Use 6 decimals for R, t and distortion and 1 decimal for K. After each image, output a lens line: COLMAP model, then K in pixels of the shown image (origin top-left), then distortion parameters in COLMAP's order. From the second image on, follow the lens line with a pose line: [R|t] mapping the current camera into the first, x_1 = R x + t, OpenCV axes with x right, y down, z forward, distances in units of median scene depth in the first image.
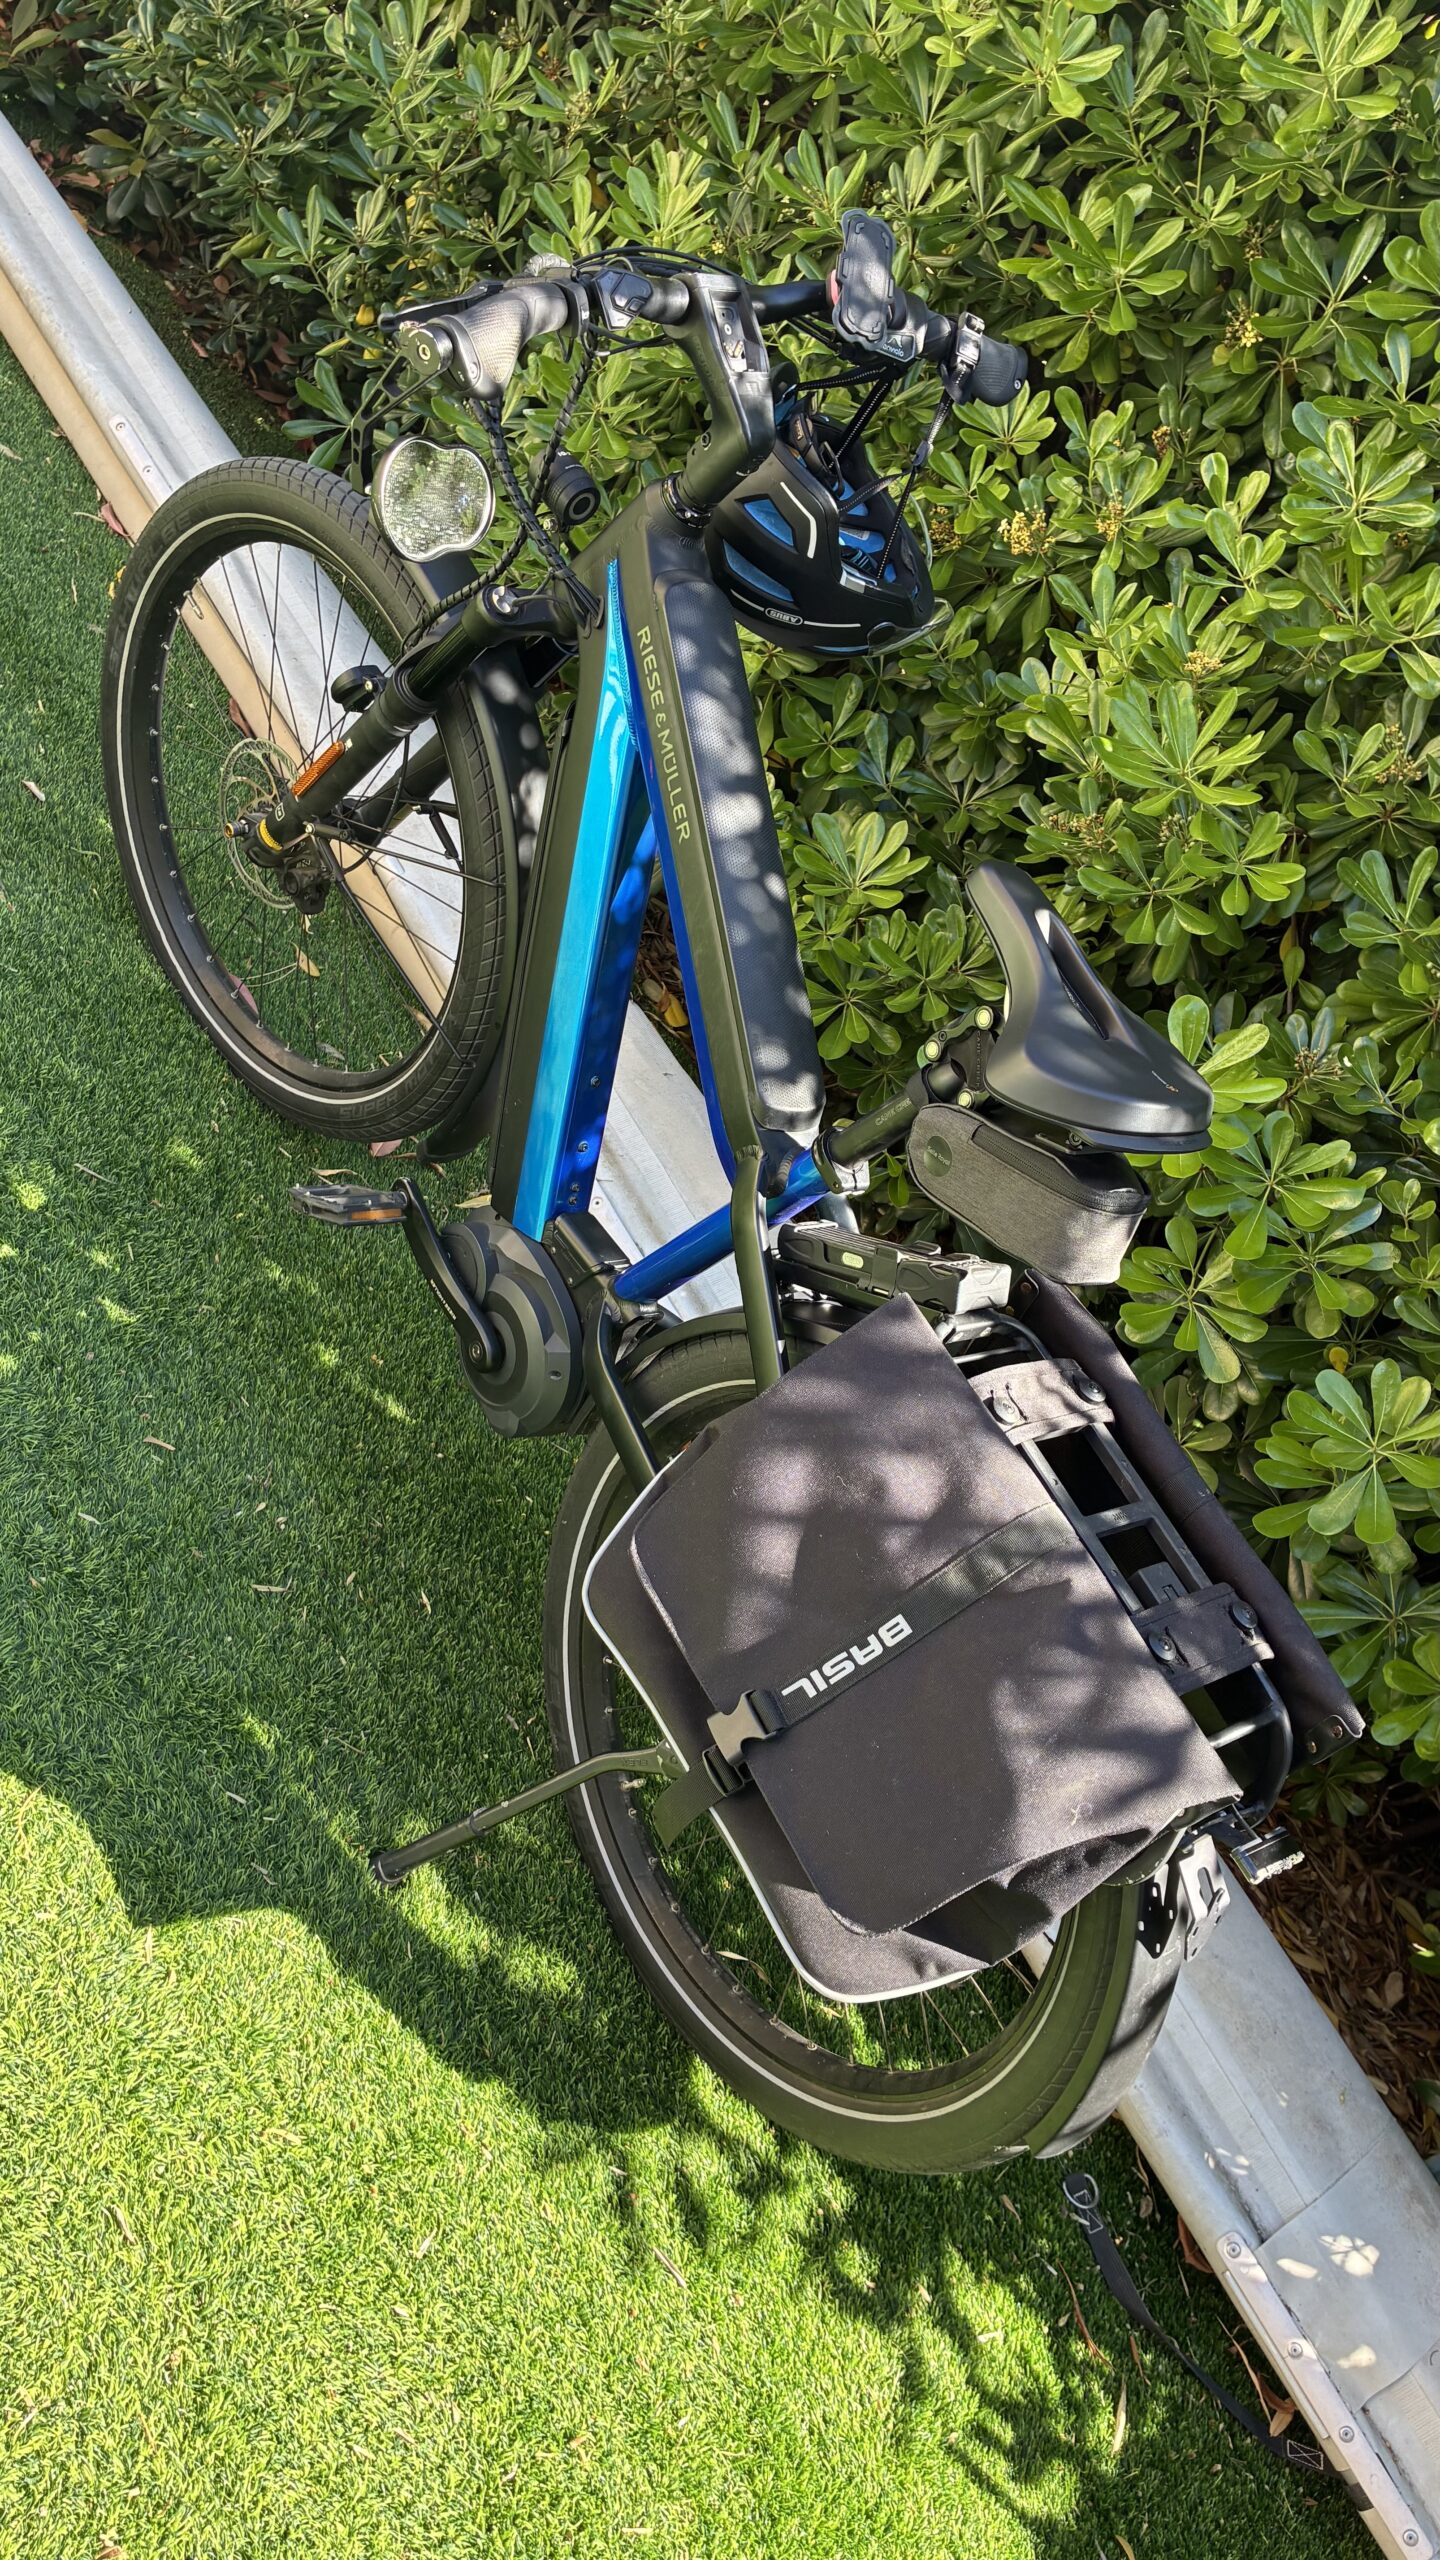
lens RADIAL K [[1818.7, 0, 719.6], [0, 1818.7, 1377.1], [0, 0, 1]] dist [0.080179, -0.116787]
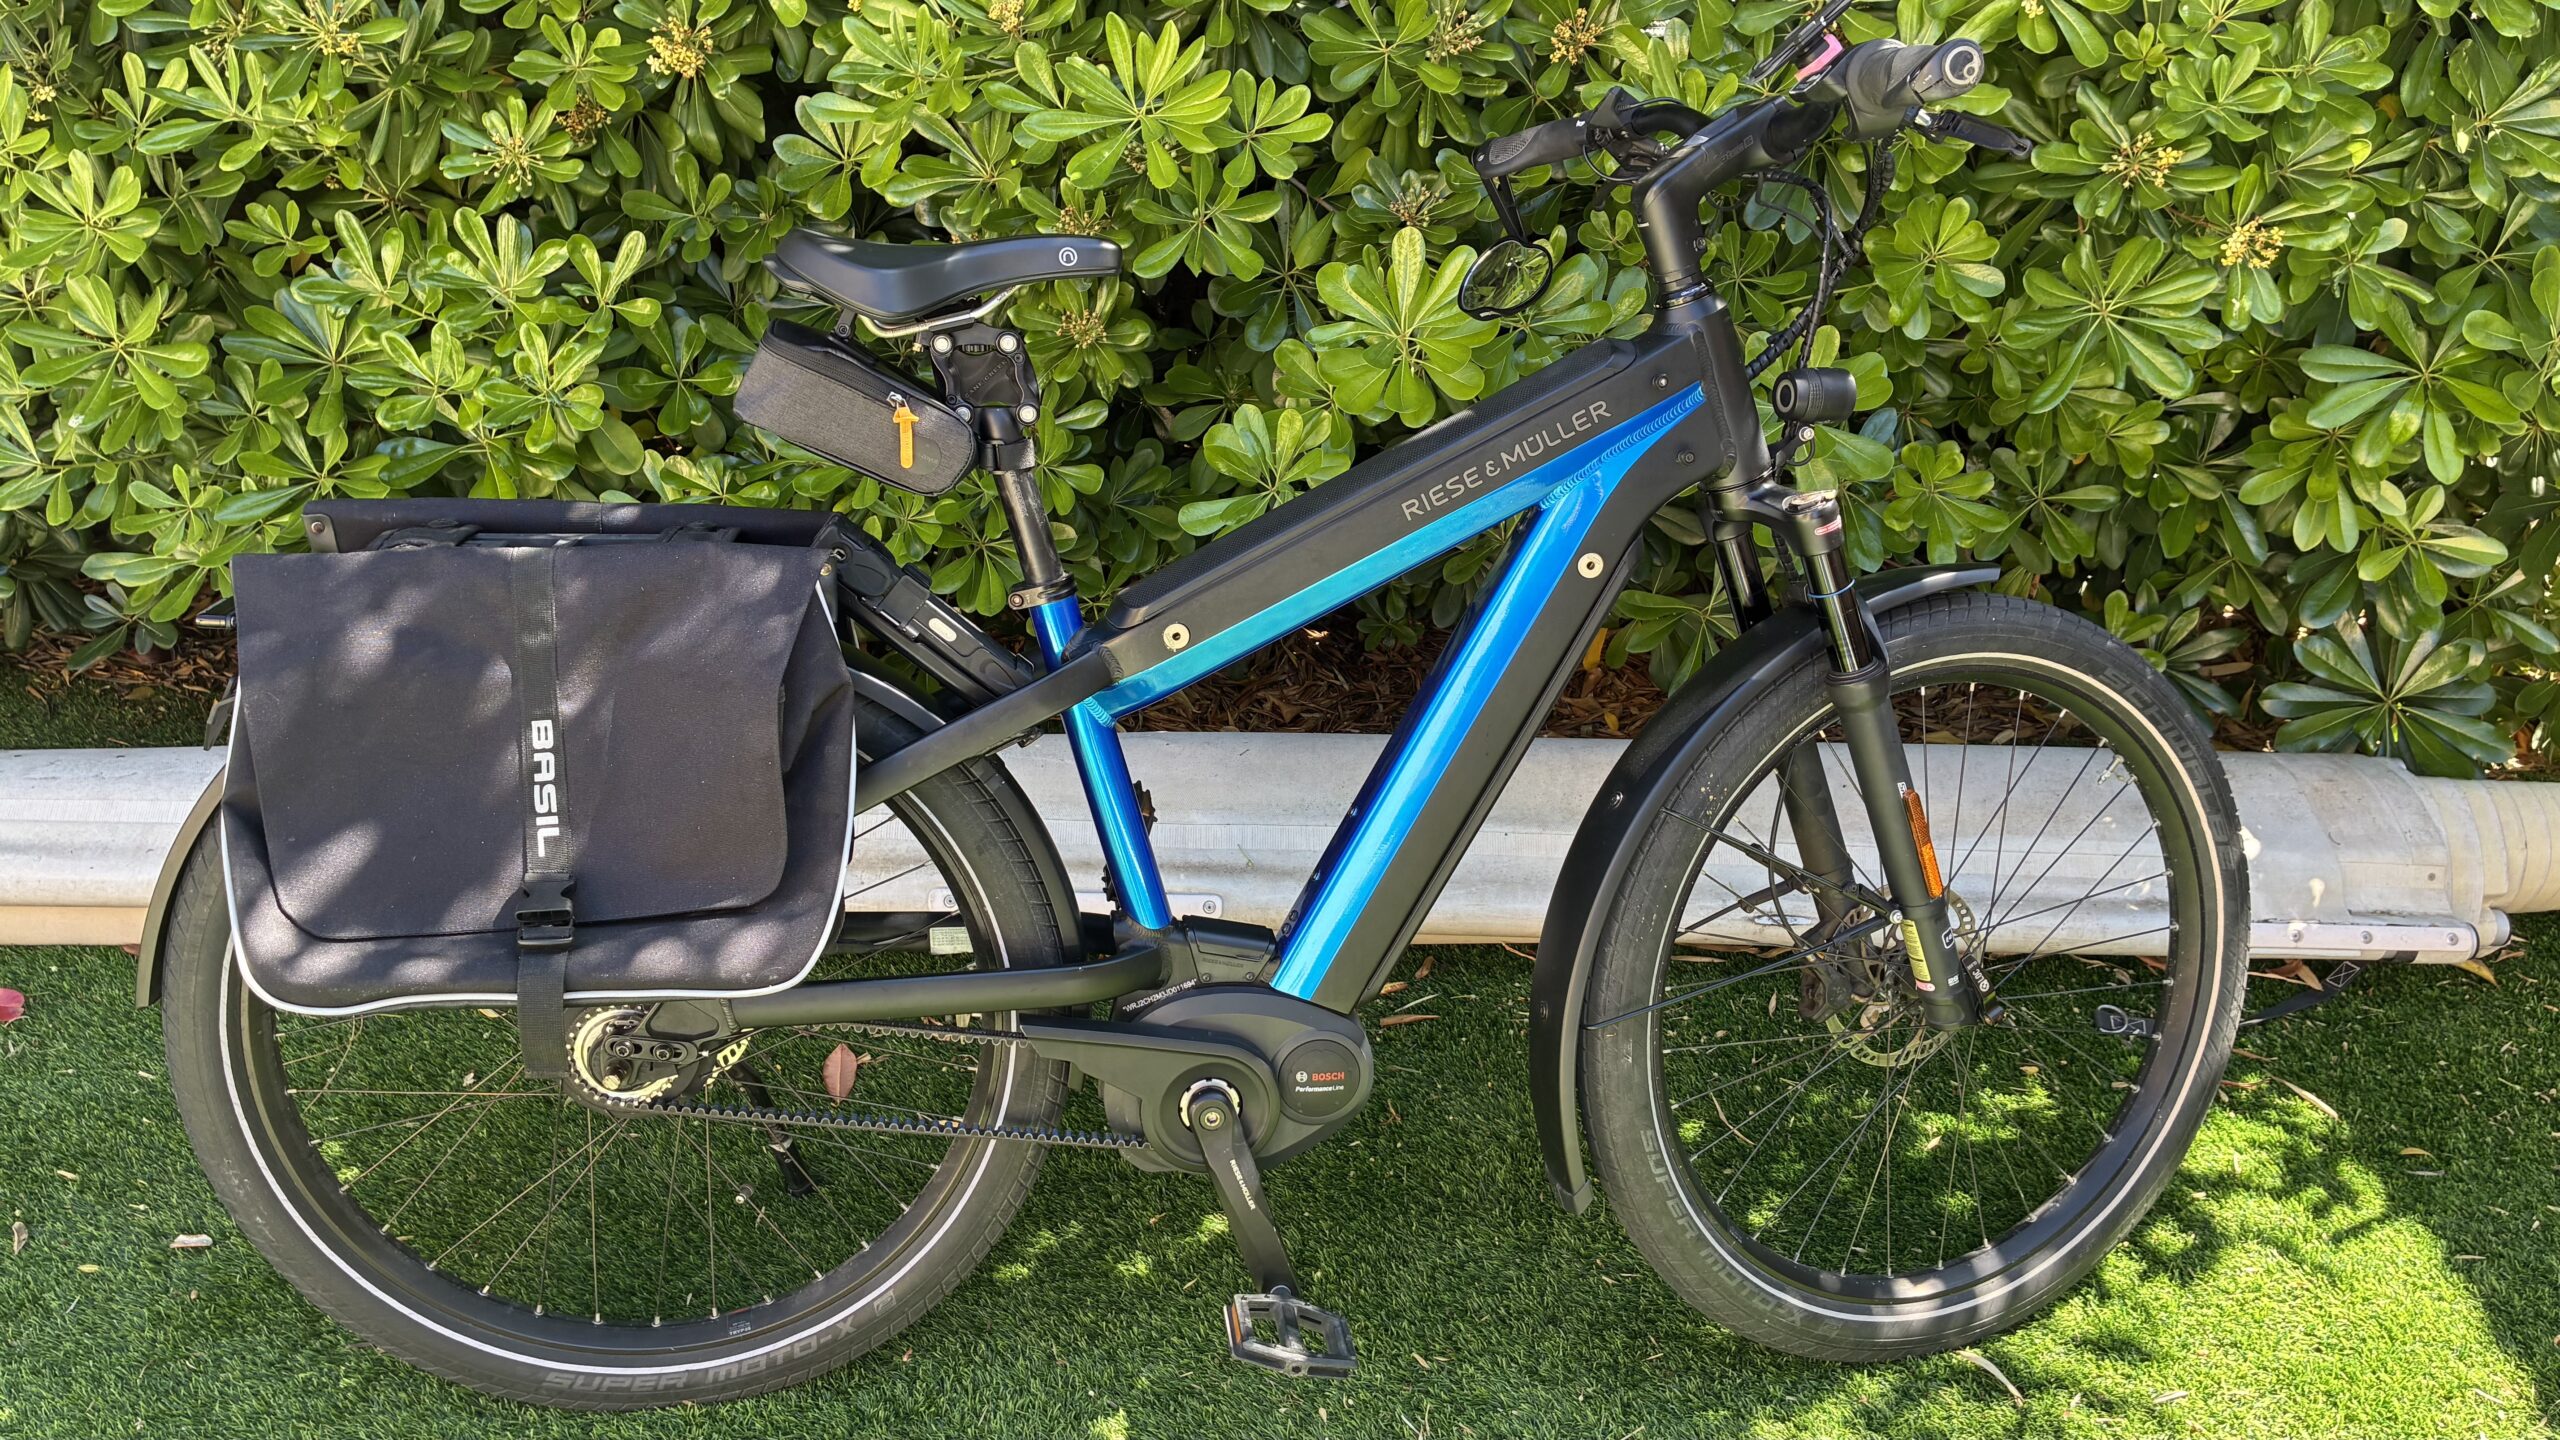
lens RADIAL K [[1818.7, 0, 1383.4], [0, 1818.7, 720.3], [0, 0, 1]] dist [0.080179, -0.116787]
pose [[0.503154, -0.818409, 0.277564, -0.214524], [0.770744, 0.570241, 0.284214, -0.367163], [-0.390882, 0.070928, 0.917704, 0.158431]]
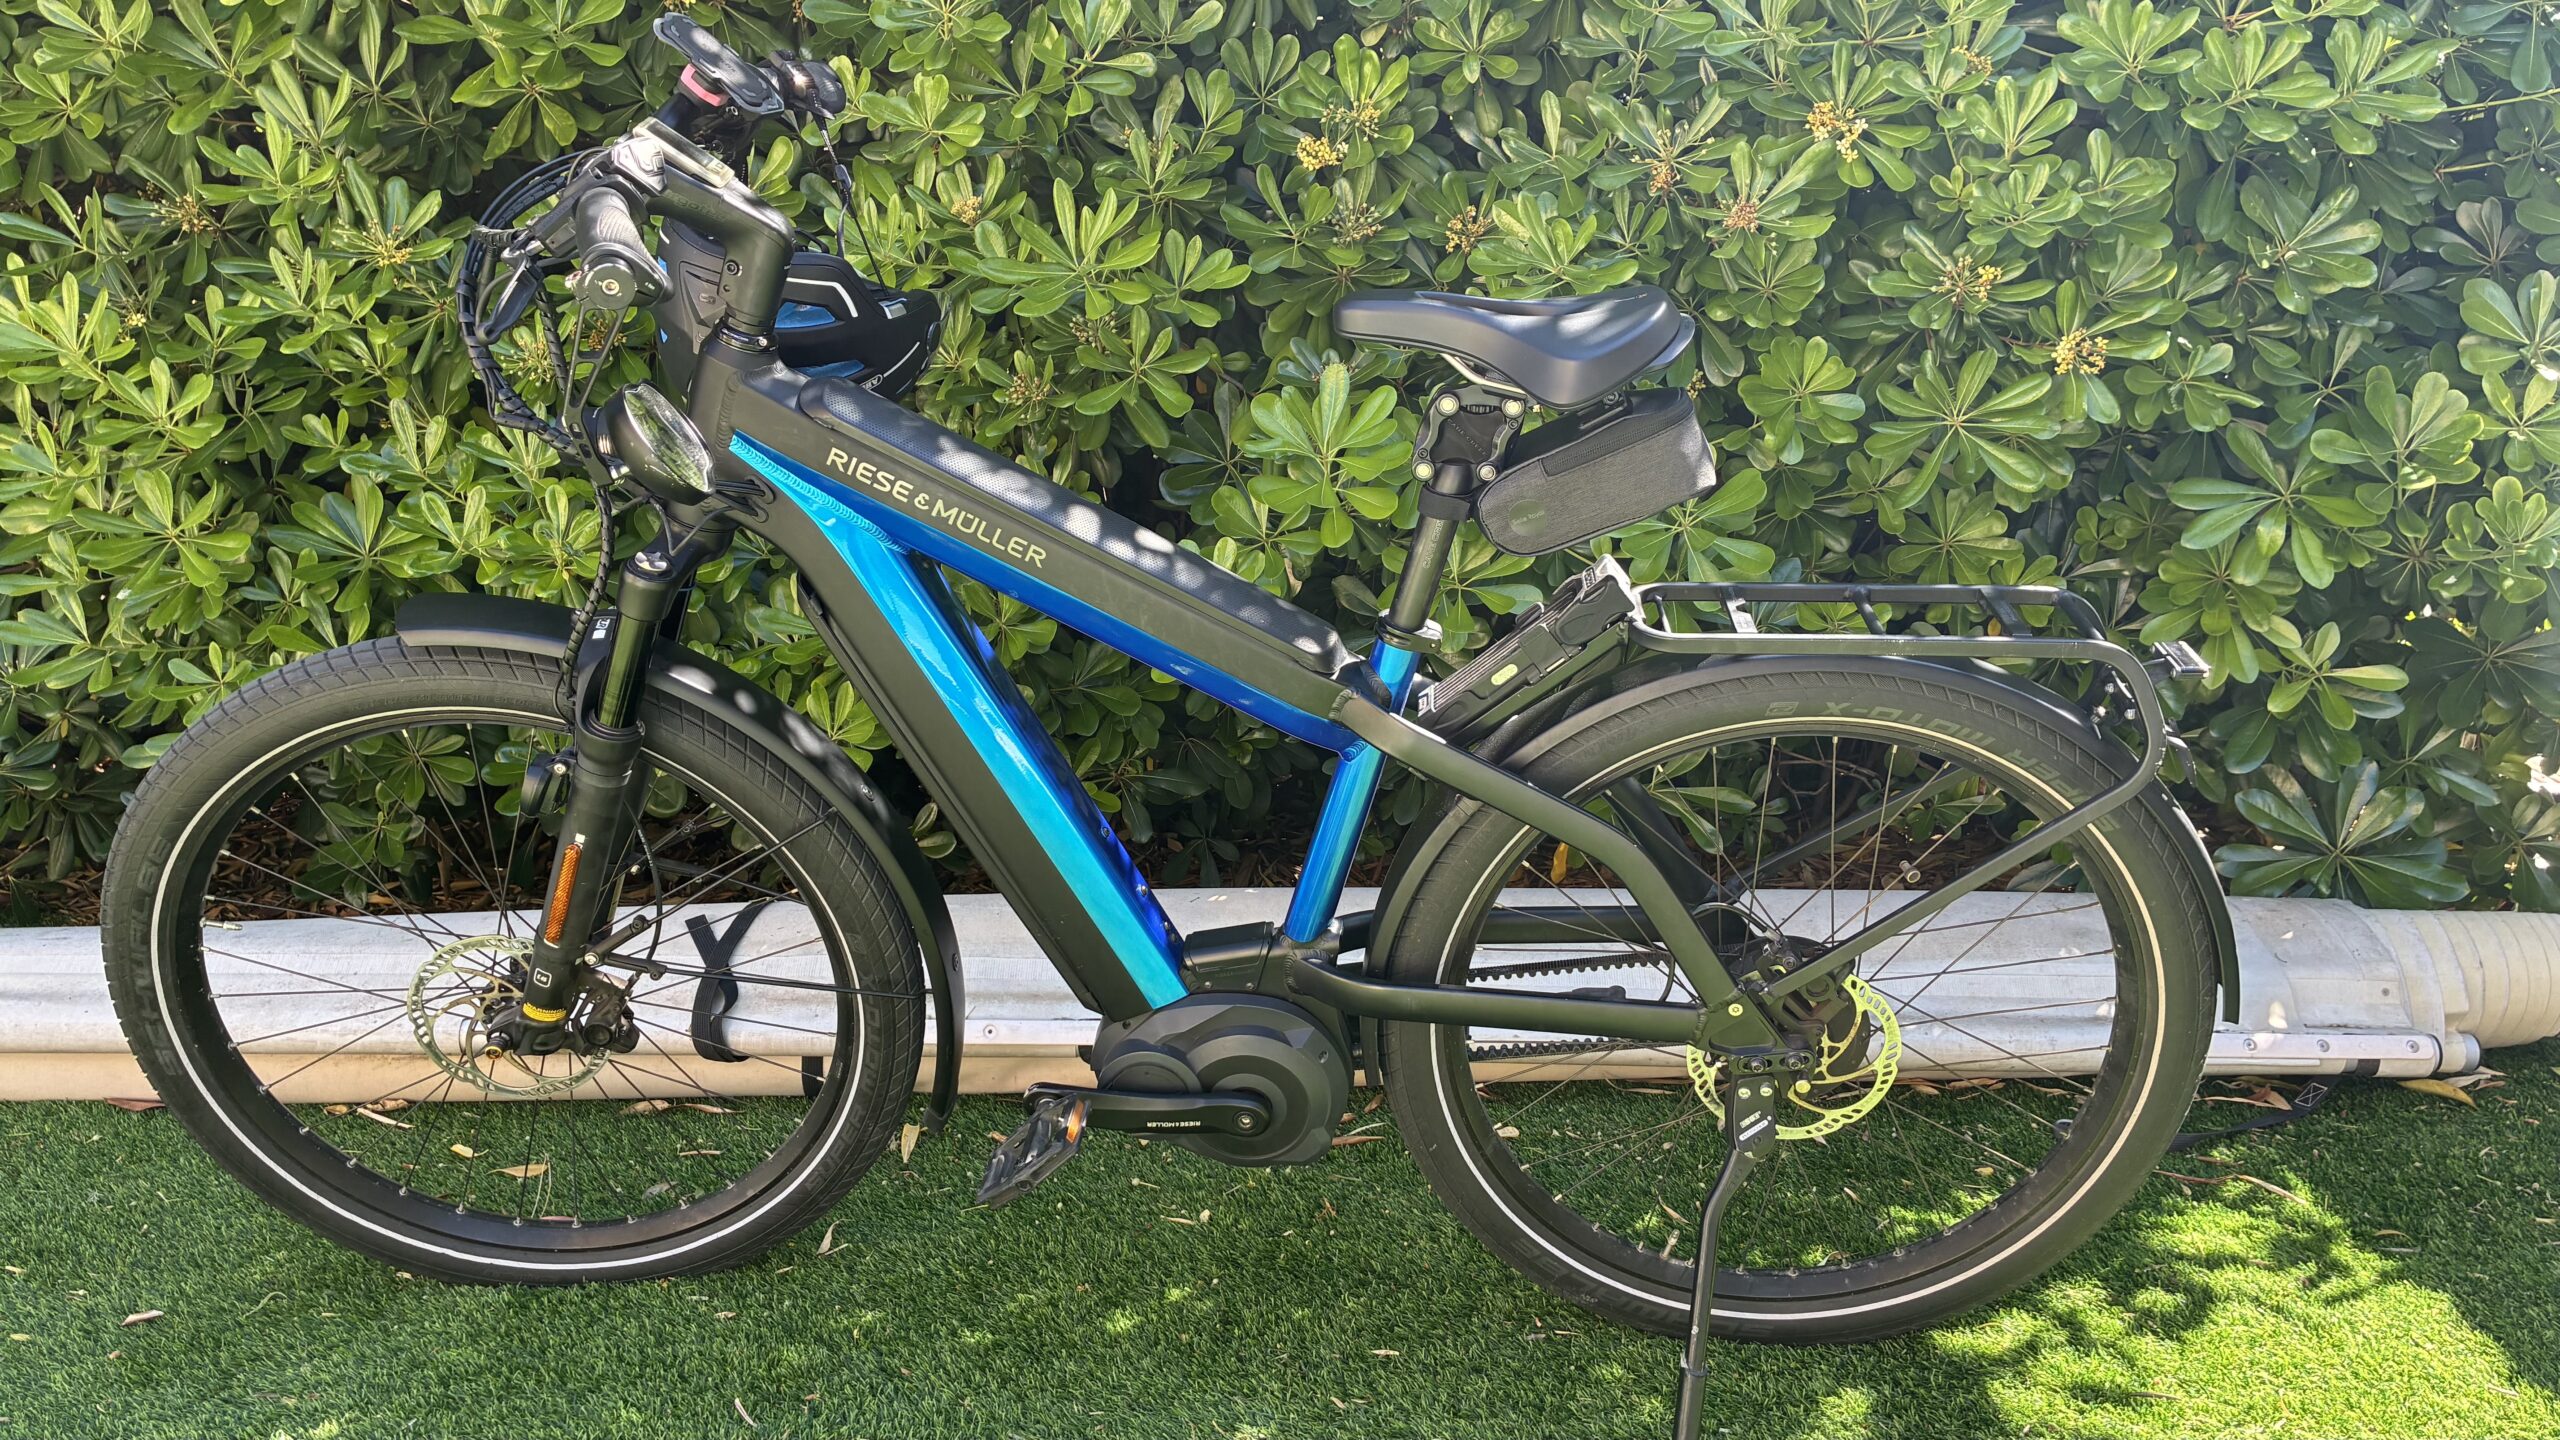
lens RADIAL K [[1818.7, 0, 1383.4], [0, 1818.7, 720.3], [0, 0, 1]] dist [0.080179, -0.116787]
pose [[0.488841, -0.740655, 0.460940, -0.372410], [0.798013, 0.593115, 0.106721, -0.176395], [-0.352433, 0.315667, 0.880991, 0.117651]]
